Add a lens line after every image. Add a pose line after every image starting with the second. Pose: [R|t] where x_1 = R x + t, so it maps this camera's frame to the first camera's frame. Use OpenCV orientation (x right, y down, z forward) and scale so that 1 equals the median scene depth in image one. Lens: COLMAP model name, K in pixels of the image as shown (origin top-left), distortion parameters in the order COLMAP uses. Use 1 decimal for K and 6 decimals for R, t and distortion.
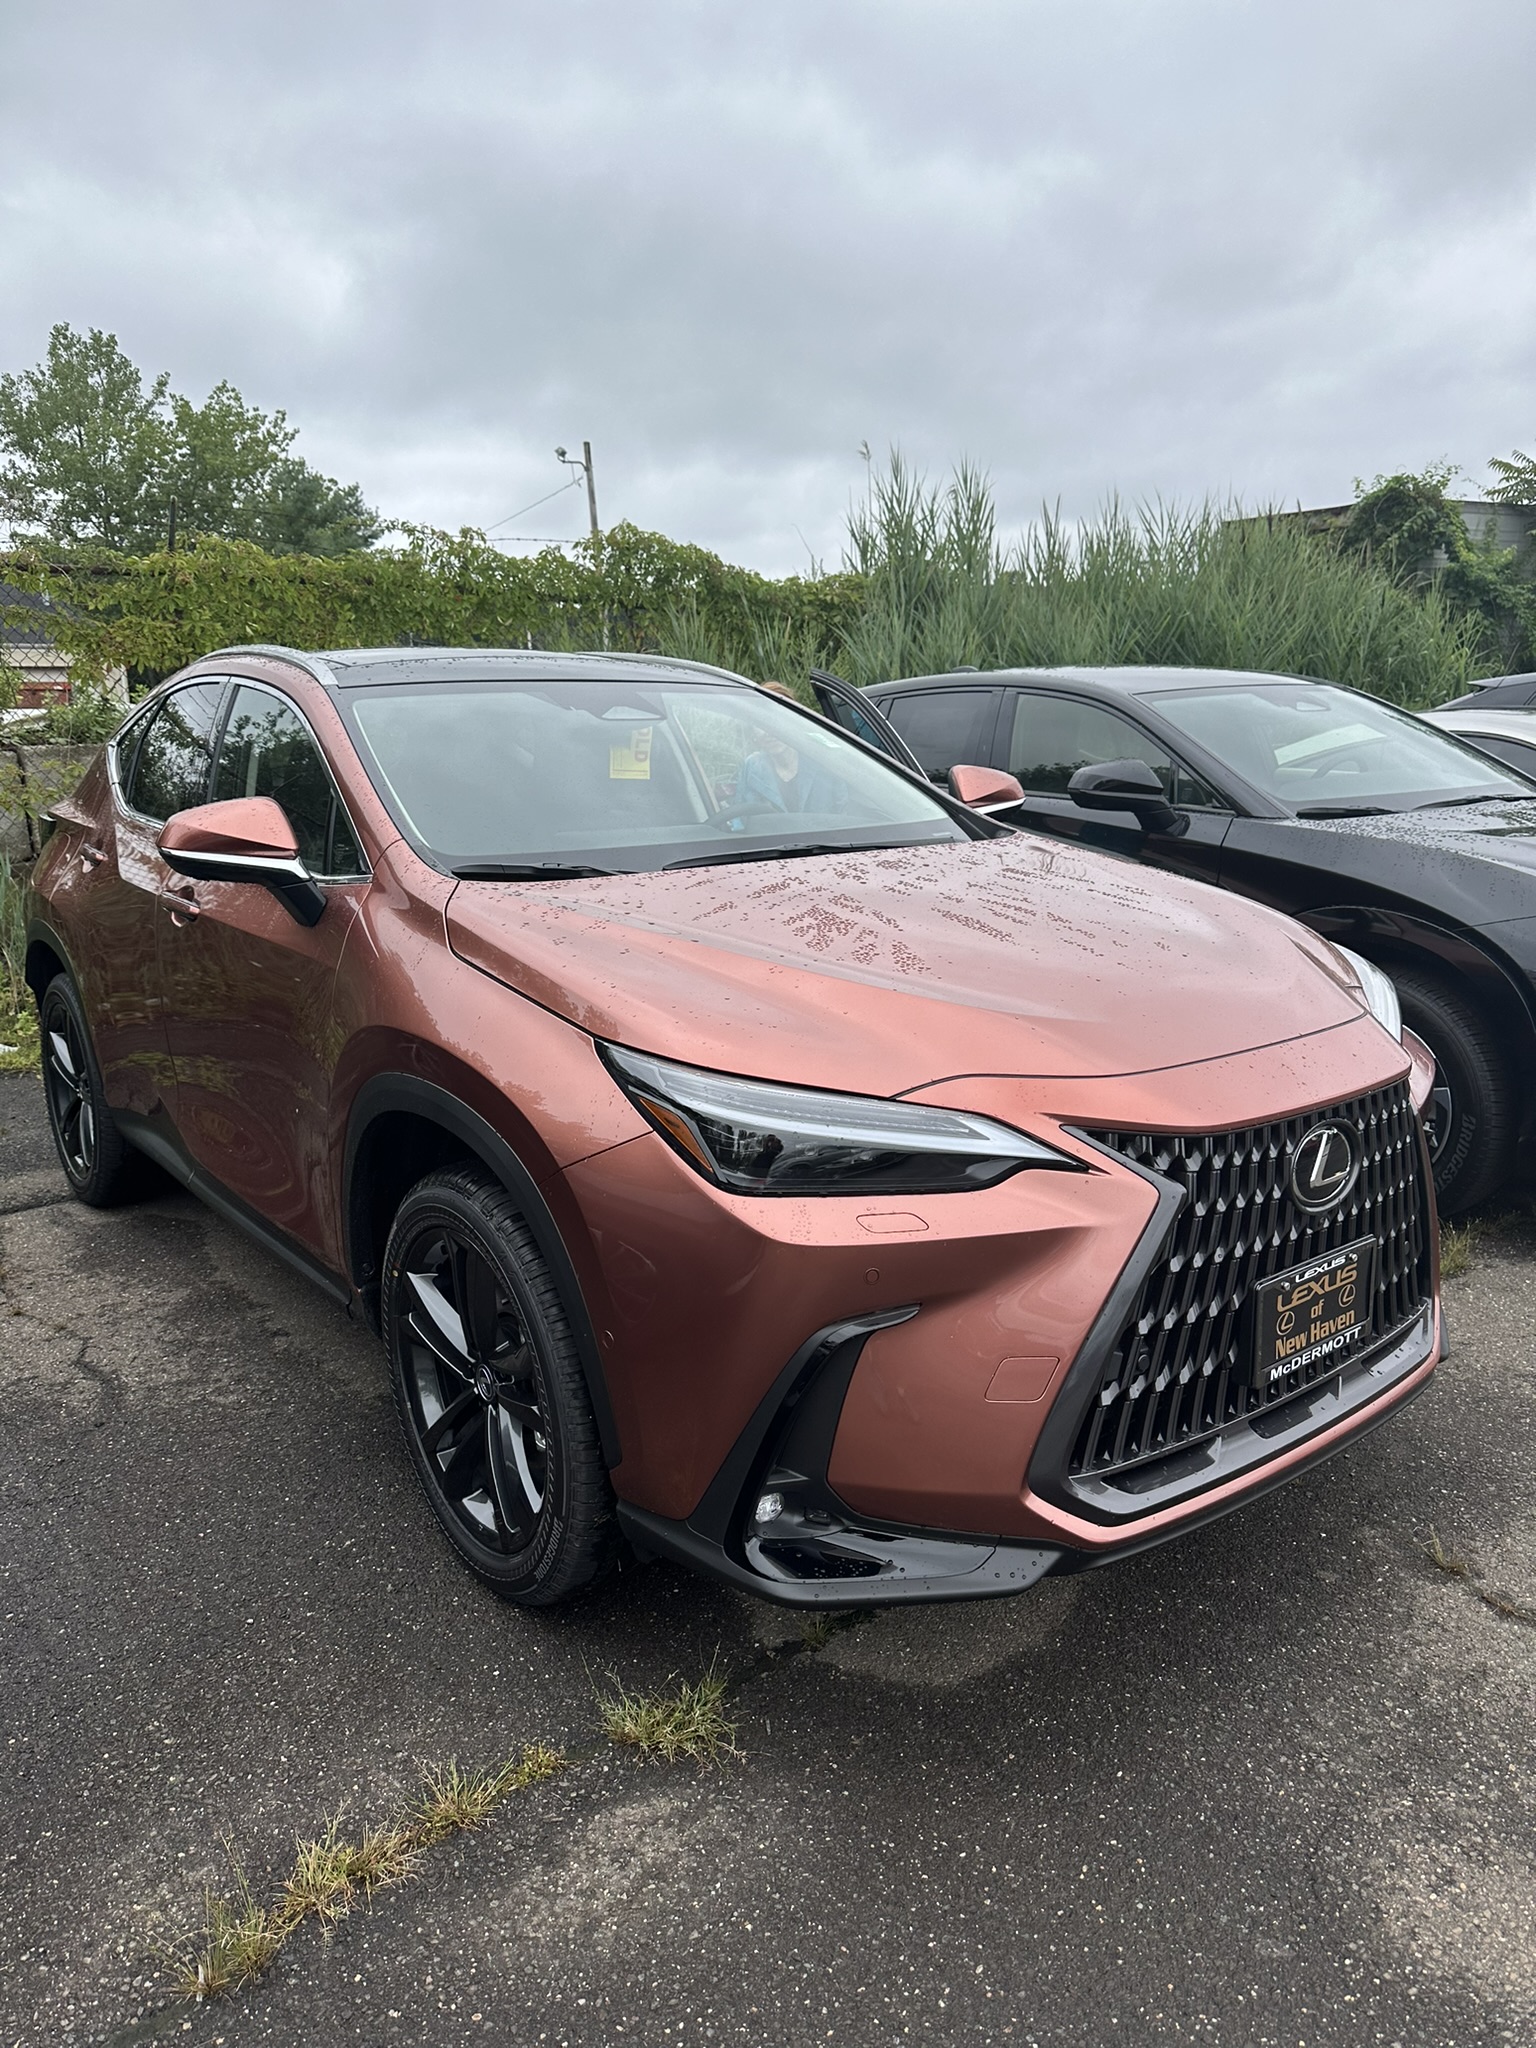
lens RADIAL K [[1449.1, 0, 766.1], [0, 1449.1, 1043.7], [0, 0, 1]] dist [0.043281, -0.055302]
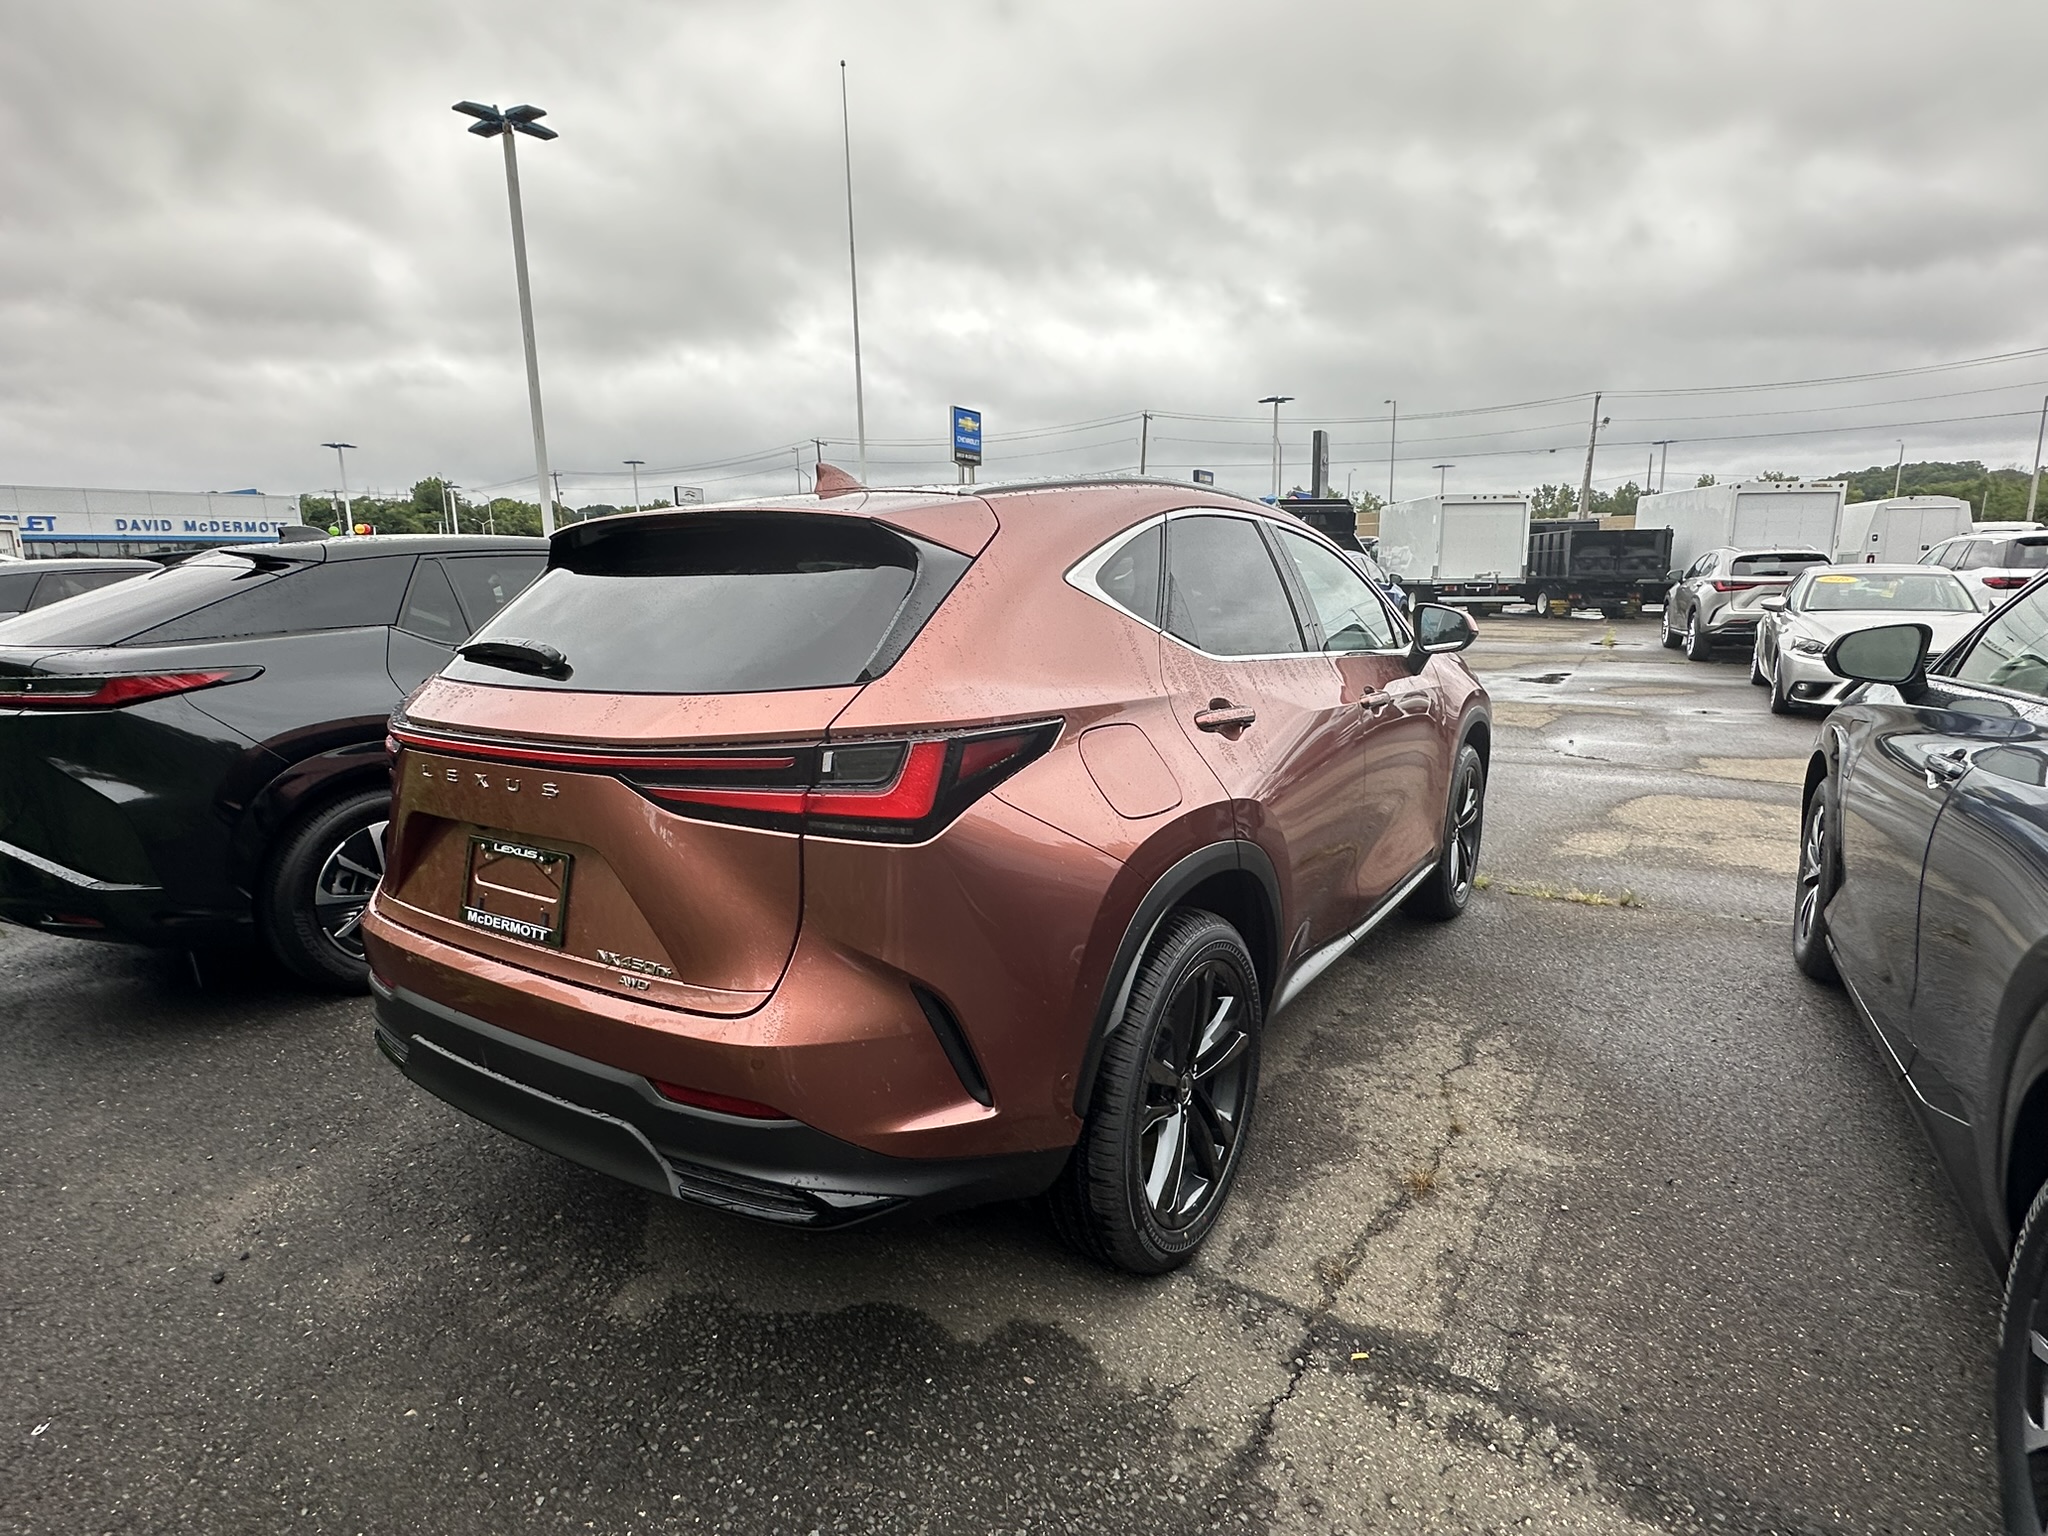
lens RADIAL K [[1067.7, 0, 1035.5], [0, 1067.7, 771.9], [0, 0, 1]] dist [0.001614, 0.000379]
pose [[-0.330198, -0.149748, 0.931958, -1.885692], [0.224592, 0.946515, 0.231661, -0.505975], [-0.916803, 0.285804, -0.278905, 2.470276]]
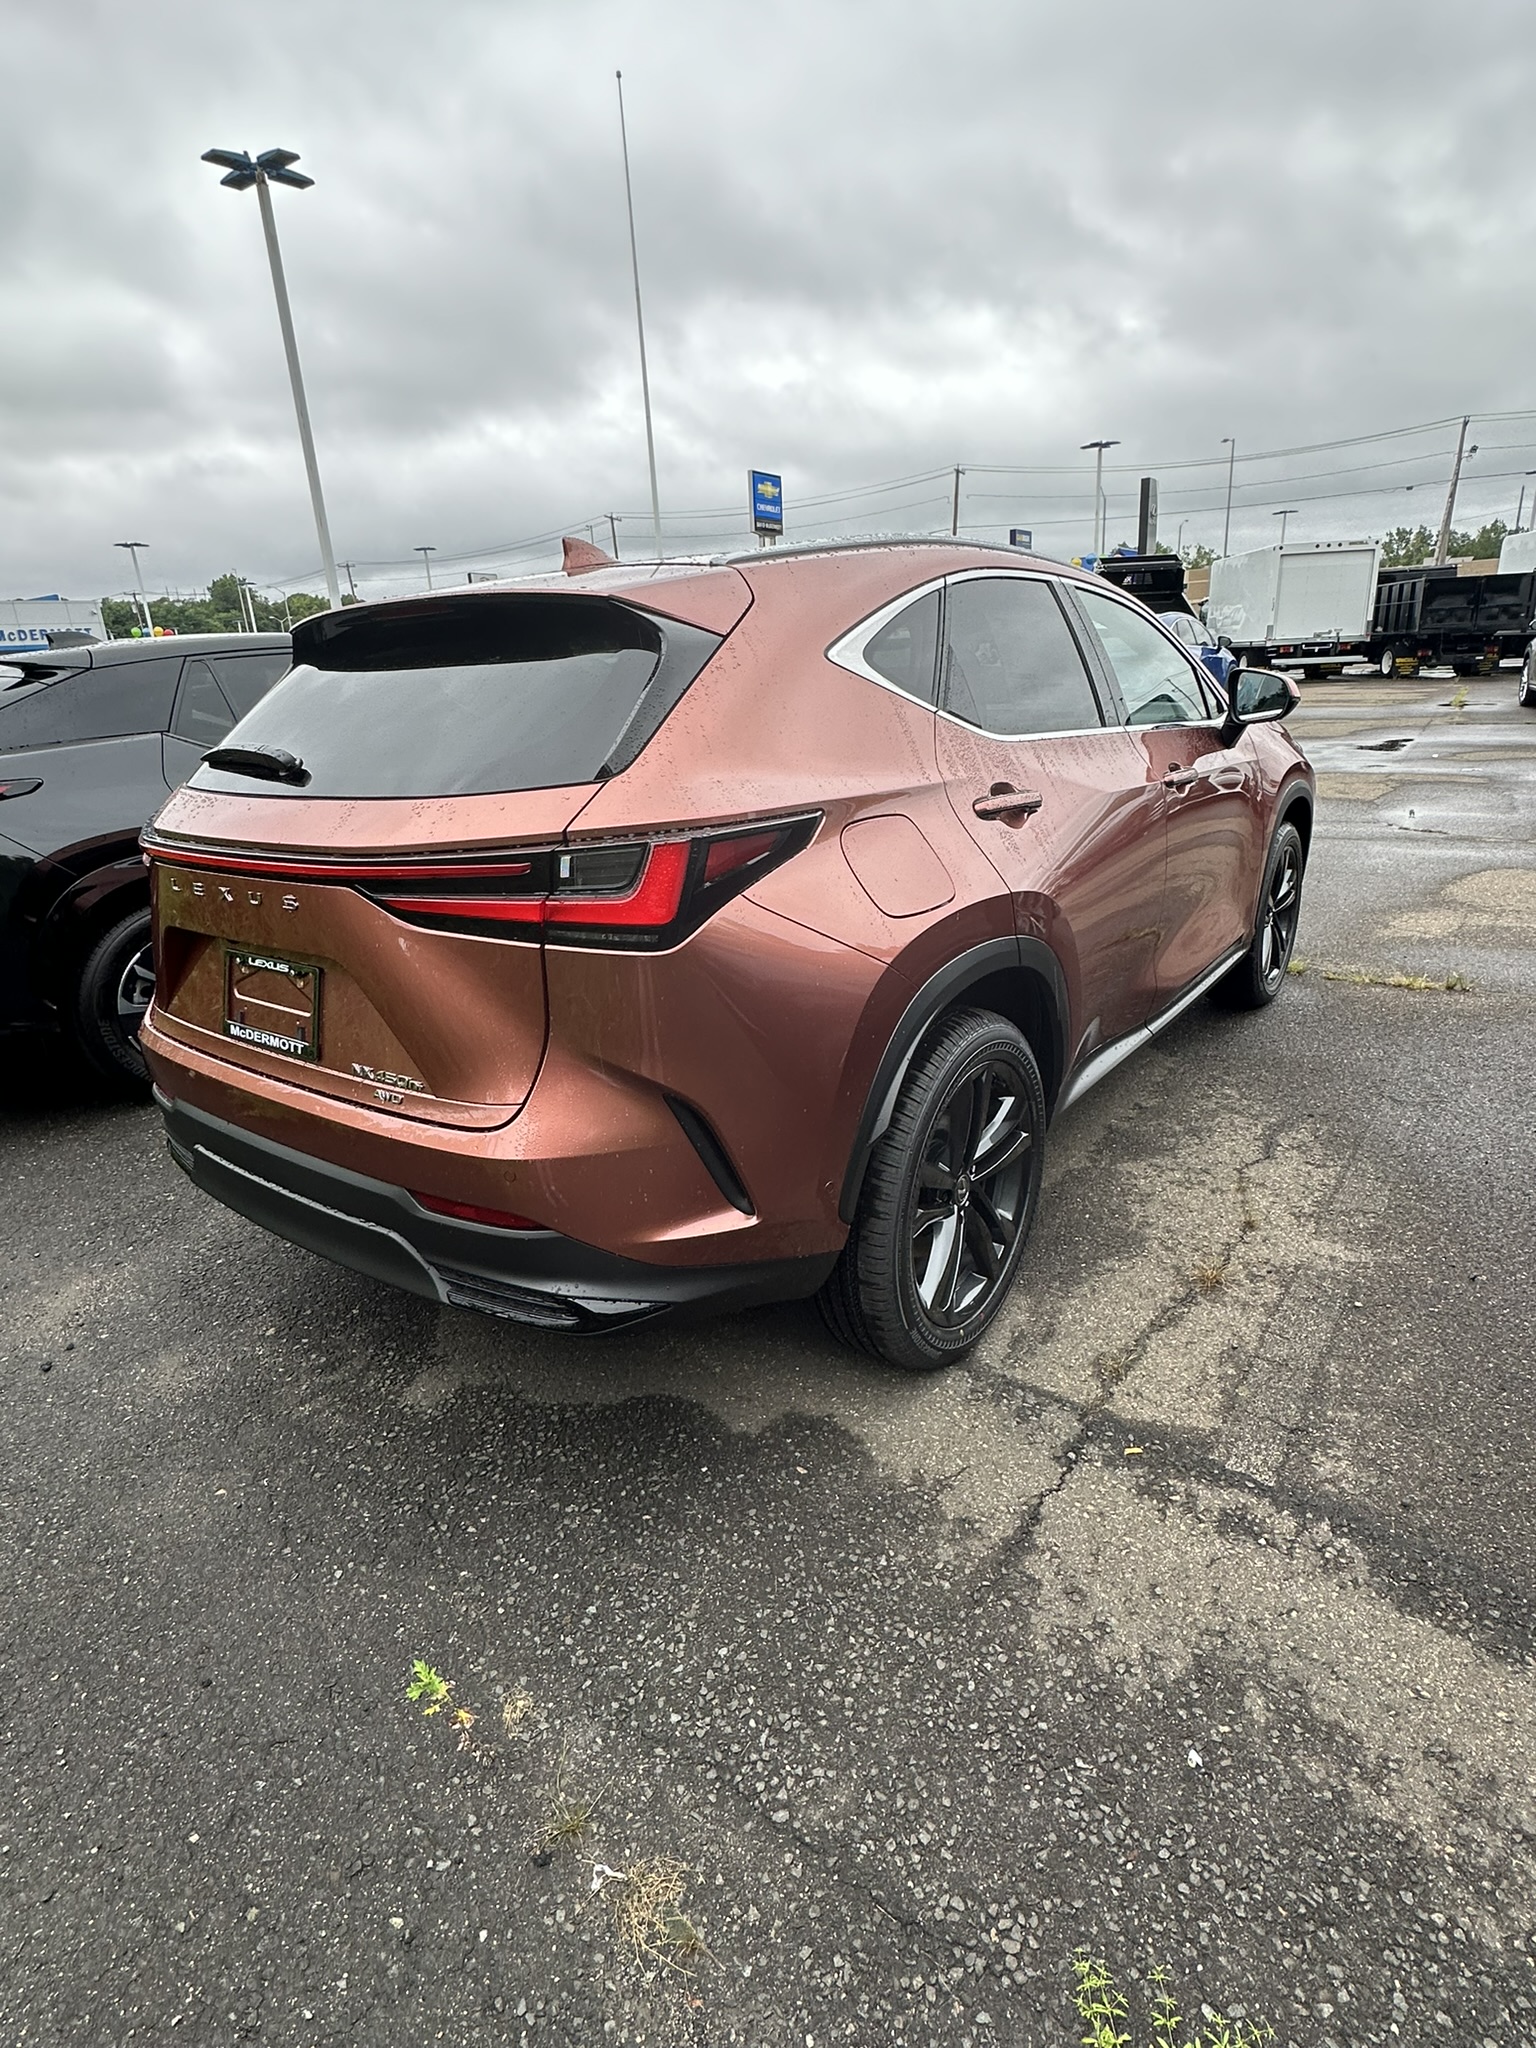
lens RADIAL K [[1067.7, 0, 776.9], [0, 1067.7, 1012.8], [0, 0, 1]] dist [0.001614, 0.000379]
pose [[-0.271726, -0.274898, 0.922278, -1.856542], [0.264320, 0.900163, 0.346181, -0.492534], [-0.925365, 0.337843, -0.171937, 2.415682]]
